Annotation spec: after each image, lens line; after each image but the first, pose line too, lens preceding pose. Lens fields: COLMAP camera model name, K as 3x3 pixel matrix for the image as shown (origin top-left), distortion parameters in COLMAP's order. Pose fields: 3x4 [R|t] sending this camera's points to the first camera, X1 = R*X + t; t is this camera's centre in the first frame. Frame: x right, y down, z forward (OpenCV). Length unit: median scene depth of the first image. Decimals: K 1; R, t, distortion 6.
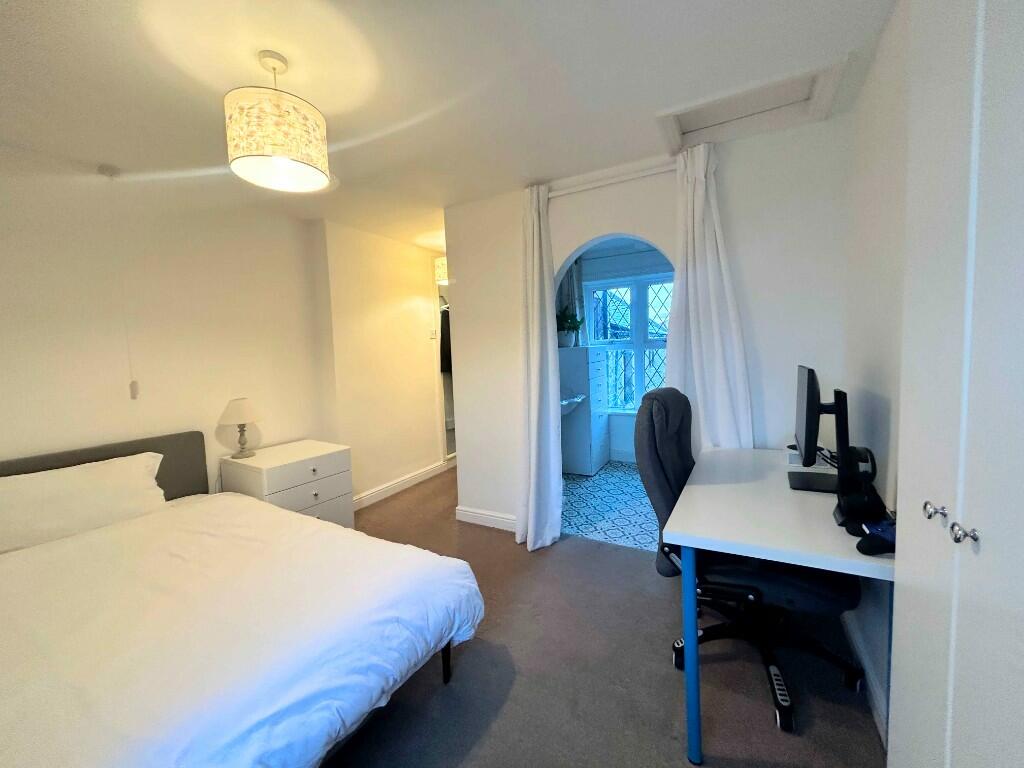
lens RADIAL K [[413.1, 0, 512.6], [0, 413.1, 383.8], [0, 0, 1]] dist [-0.005188, -0.000485]
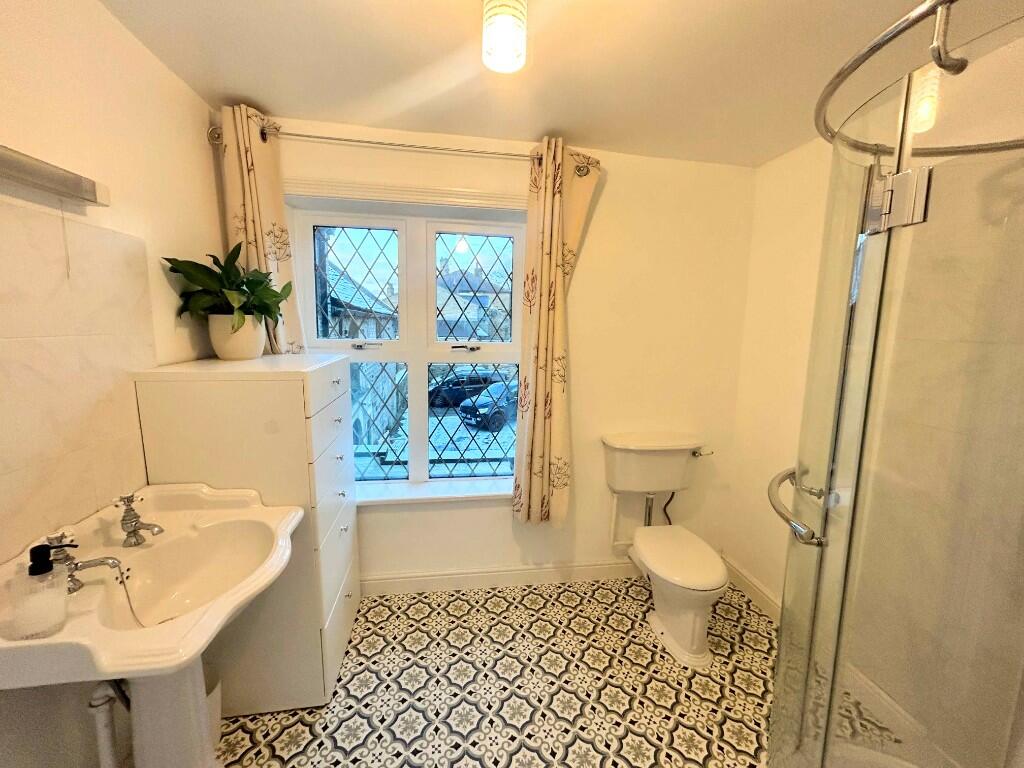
lens RADIAL K [[413.1, 0, 514.7], [0, 413.1, 383.1], [0, 0, 1]] dist [-0.005188, -0.000485]
pose [[0.790317, -0.023515, 0.612246, 0.097809], [-0.007549, 0.998814, 0.048106, -0.085310], [-0.612651, -0.042641, 0.789202, 0.548683]]
